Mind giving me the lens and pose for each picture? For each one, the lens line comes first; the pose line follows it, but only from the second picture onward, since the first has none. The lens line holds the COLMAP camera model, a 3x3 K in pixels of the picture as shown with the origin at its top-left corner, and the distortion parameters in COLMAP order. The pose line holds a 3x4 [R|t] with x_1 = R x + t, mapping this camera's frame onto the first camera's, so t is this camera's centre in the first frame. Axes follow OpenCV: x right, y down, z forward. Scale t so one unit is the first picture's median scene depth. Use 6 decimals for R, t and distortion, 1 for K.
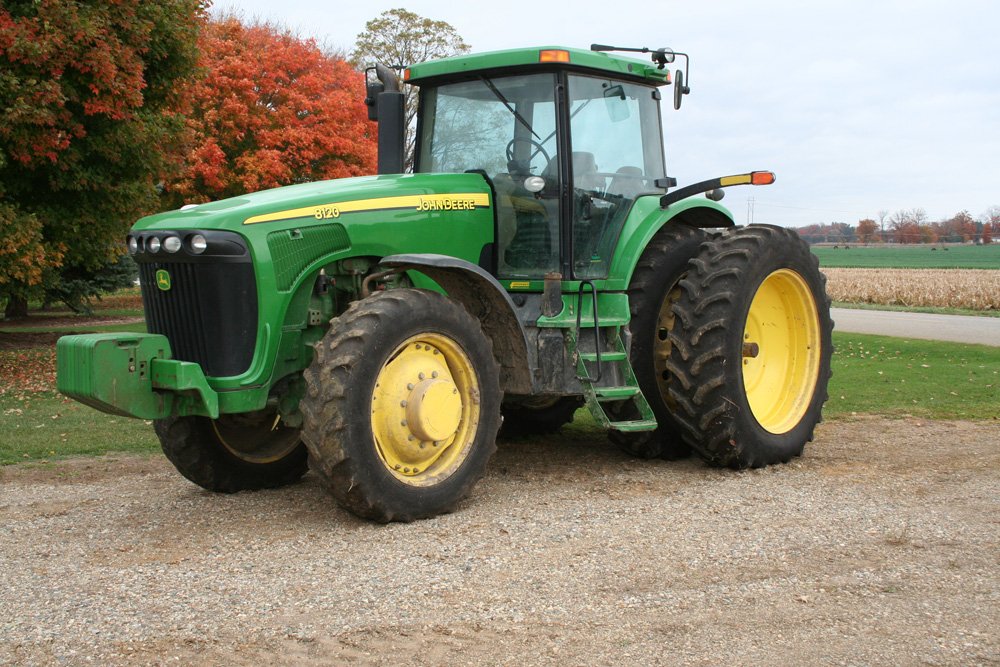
lens RADIAL K [[1229.7, 0, 502.6], [0, 1229.7, 336.6], [0, 0, 1]] dist [-0.029186, 0.000000]
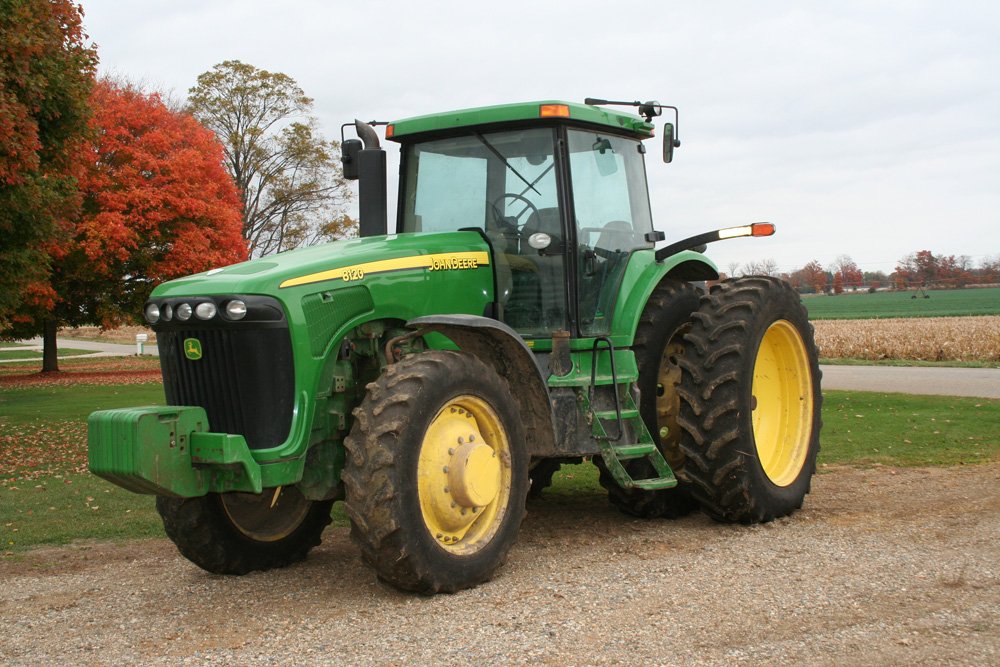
lens RADIAL K [[1307.1, 0, 501.9], [0, 1307.1, 344.2], [0, 0, 1]] dist [-0.016521, 0.000000]
pose [[0.991632, -0.032017, 0.125063, -0.138434], [0.037798, 0.998311, -0.044127, 0.002852], [-0.123439, 0.048485, 0.991167, -0.022694]]
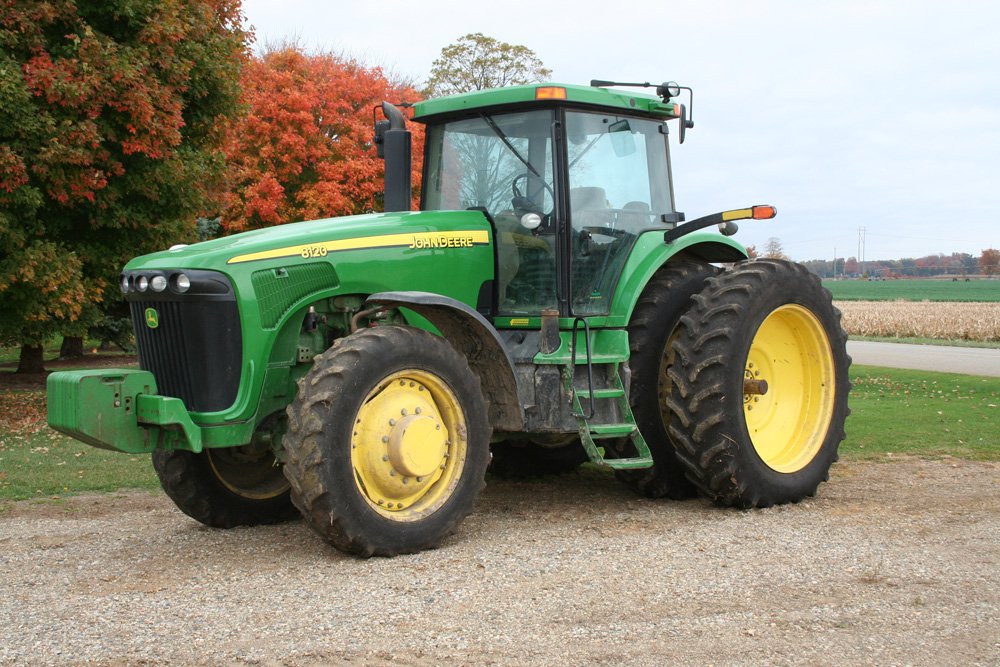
lens RADIAL K [[1307.1, 0, 496.6], [0, 1307.1, 336.5], [0, 0, 1]] dist [-0.016521, 0.000000]
pose [[0.997152, -0.003586, -0.075338, 0.079065], [0.001236, 0.999512, -0.031221, 0.003123], [0.075413, 0.031039, 0.996669, -0.059364]]
